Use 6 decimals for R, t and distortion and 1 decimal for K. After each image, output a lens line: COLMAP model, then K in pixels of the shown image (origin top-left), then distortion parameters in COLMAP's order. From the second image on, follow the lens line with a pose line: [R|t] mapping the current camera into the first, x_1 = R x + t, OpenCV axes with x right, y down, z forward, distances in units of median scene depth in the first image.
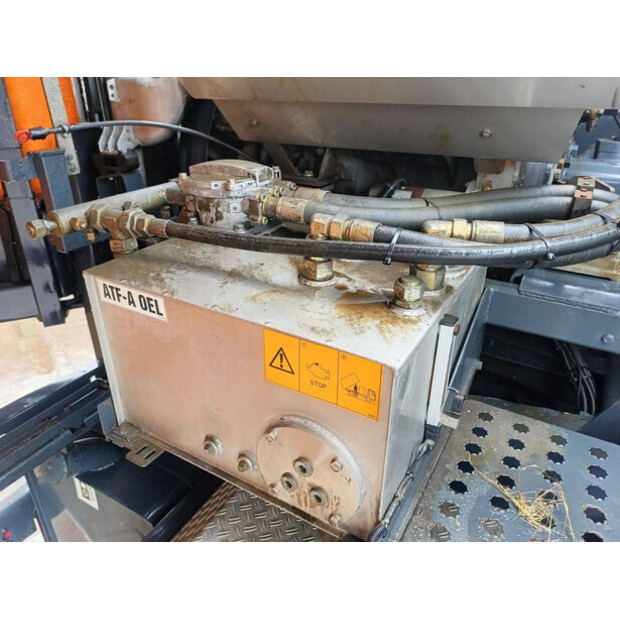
lens RADIAL K [[474.2, 0, 310.3], [0, 474.2, 316.7], [0, 0, 1]] dist [0.063320, -0.081794]
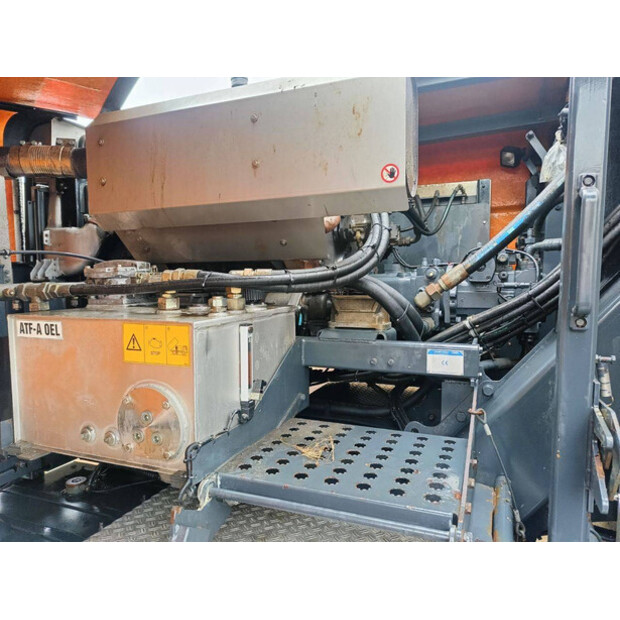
lens RADIAL K [[474.2, 0, 312.4], [0, 474.2, 315.4], [0, 0, 1]] dist [0.063320, -0.081794]
pose [[0.989786, -0.022065, 0.140840, 0.240236], [0.073857, 0.924393, -0.374222, 0.506209], [-0.121934, 0.380802, 0.916582, -0.456609]]
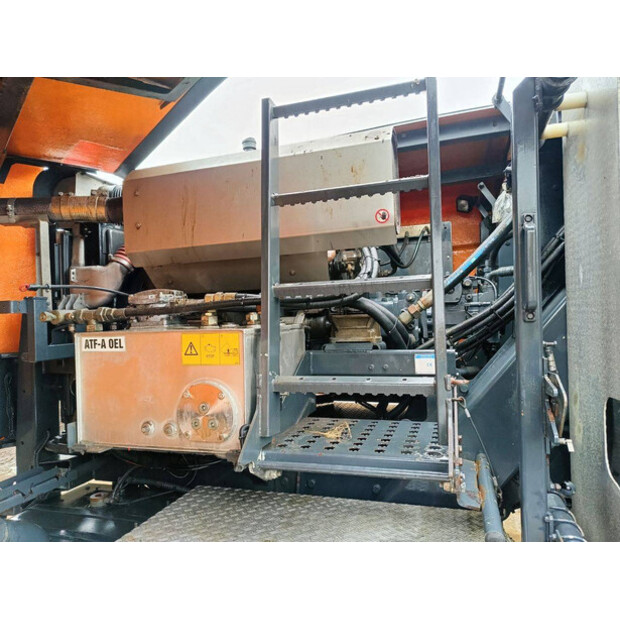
lens RADIAL K [[474.2, 0, 312.4], [0, 474.2, 312.3], [0, 0, 1]] dist [0.063320, -0.081794]
pose [[0.974568, -0.032509, 0.221721, -0.001925], [0.132582, 0.881319, -0.453540, 0.725748], [-0.180663, 0.471402, 0.863216, -0.706897]]
